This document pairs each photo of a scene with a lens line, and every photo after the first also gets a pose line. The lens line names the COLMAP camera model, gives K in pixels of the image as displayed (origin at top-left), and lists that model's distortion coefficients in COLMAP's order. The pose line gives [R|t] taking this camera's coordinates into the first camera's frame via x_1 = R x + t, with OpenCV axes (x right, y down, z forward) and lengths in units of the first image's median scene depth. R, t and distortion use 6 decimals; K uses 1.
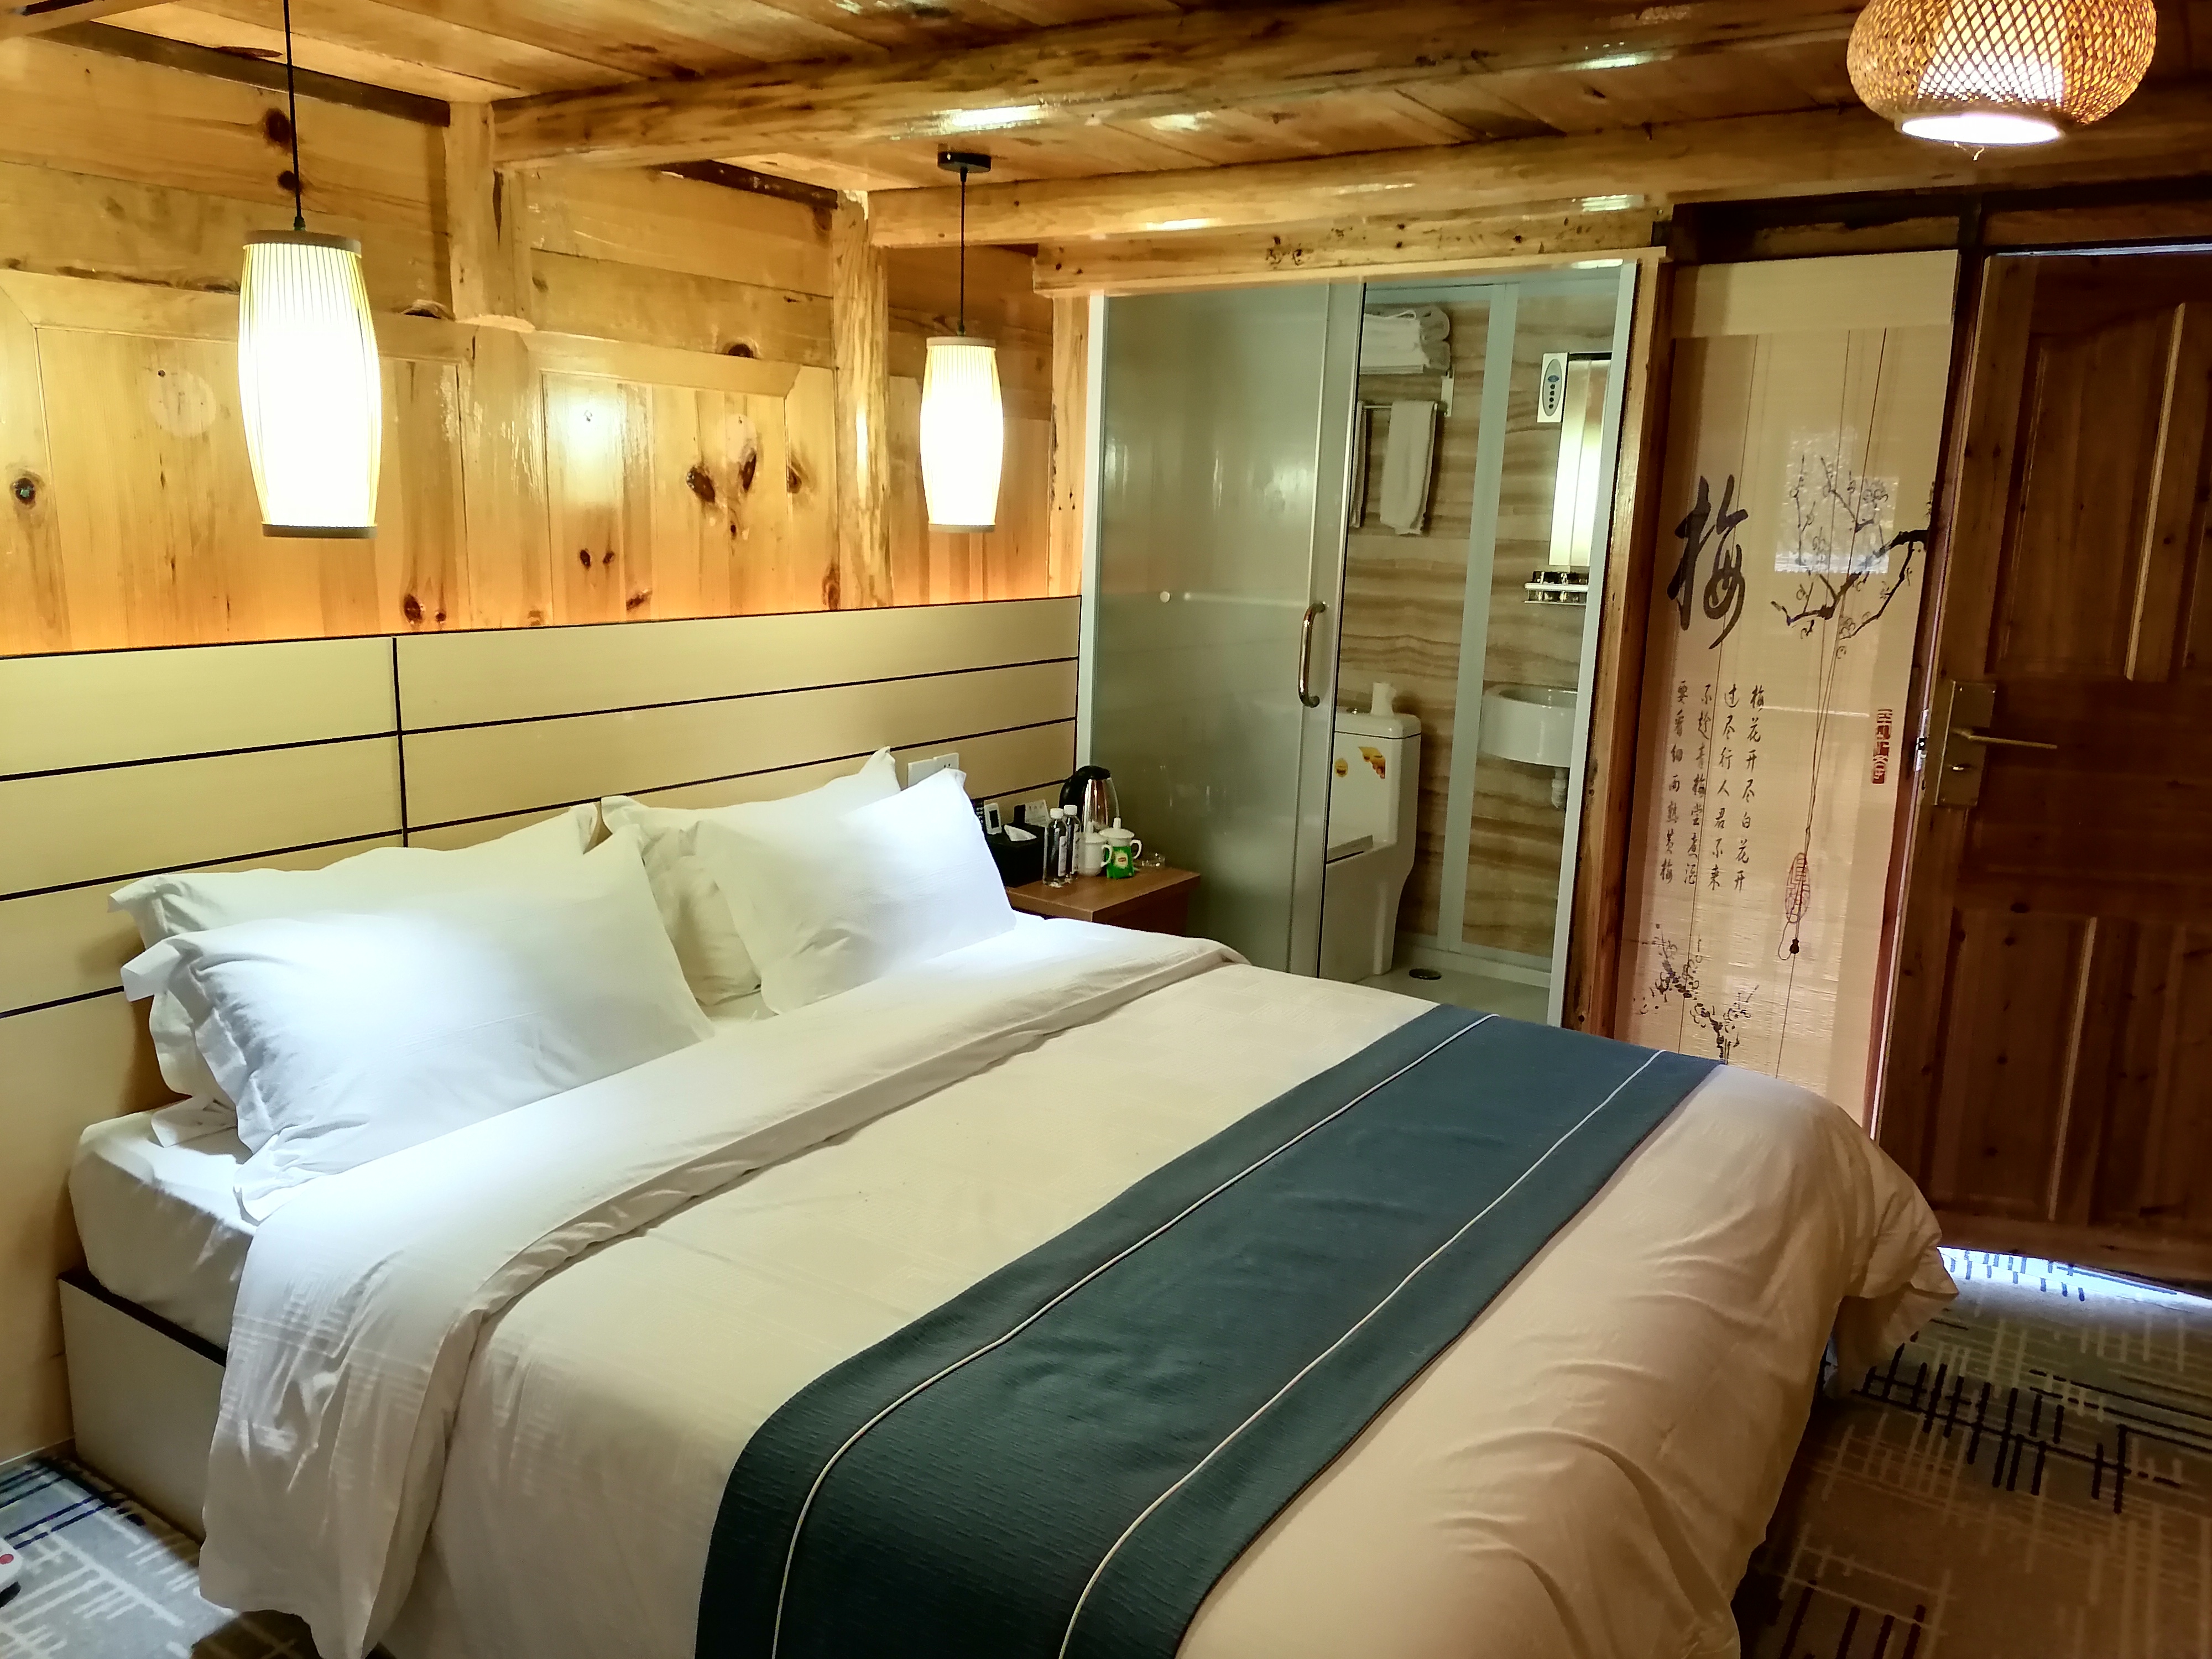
lens RADIAL K [[1670.5, 0, 1106.5], [0, 1670.5, 830.7], [0, 0, 1]] dist [0.025583, -0.035251]
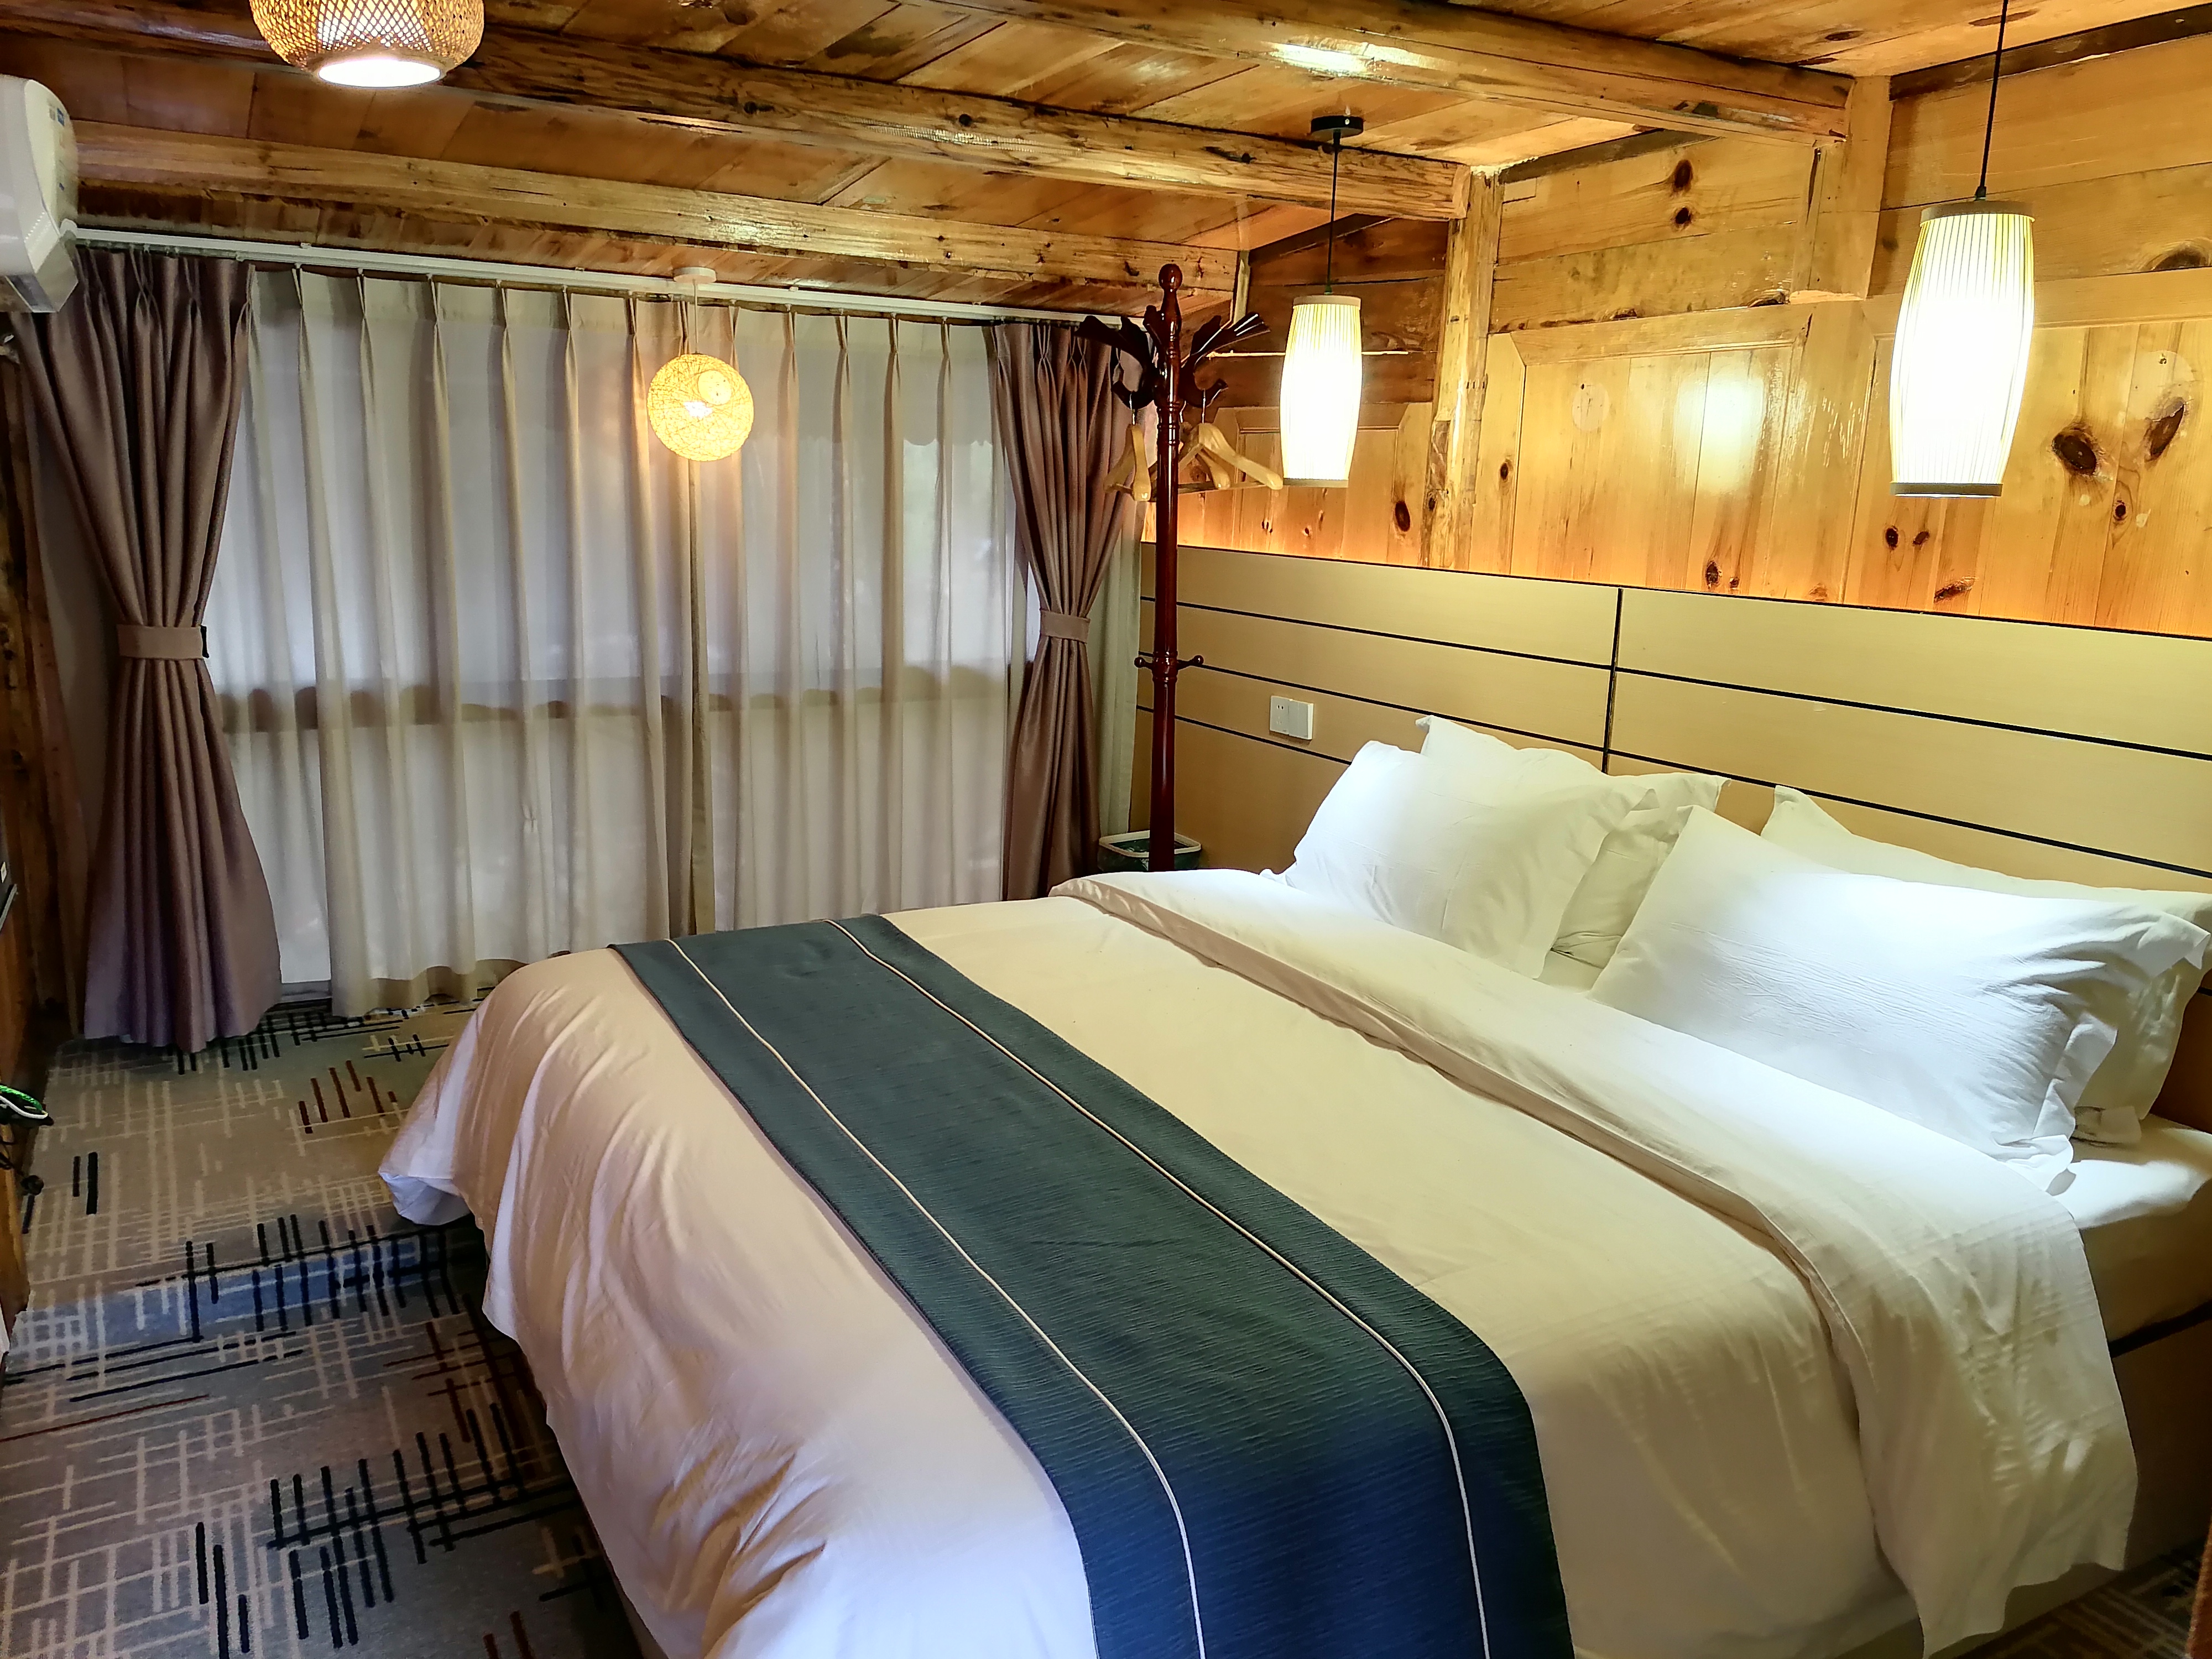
lens RADIAL K [[1670.5, 0, 1106.3], [0, 1670.5, 837.3], [0, 0, 1]] dist [0.025583, -0.035251]
pose [[-0.471266, 0.134447, -0.871684, 0.783605], [-0.218632, 0.939660, 0.263133, -0.174444], [0.854464, 0.314584, -0.413435, 1.187302]]
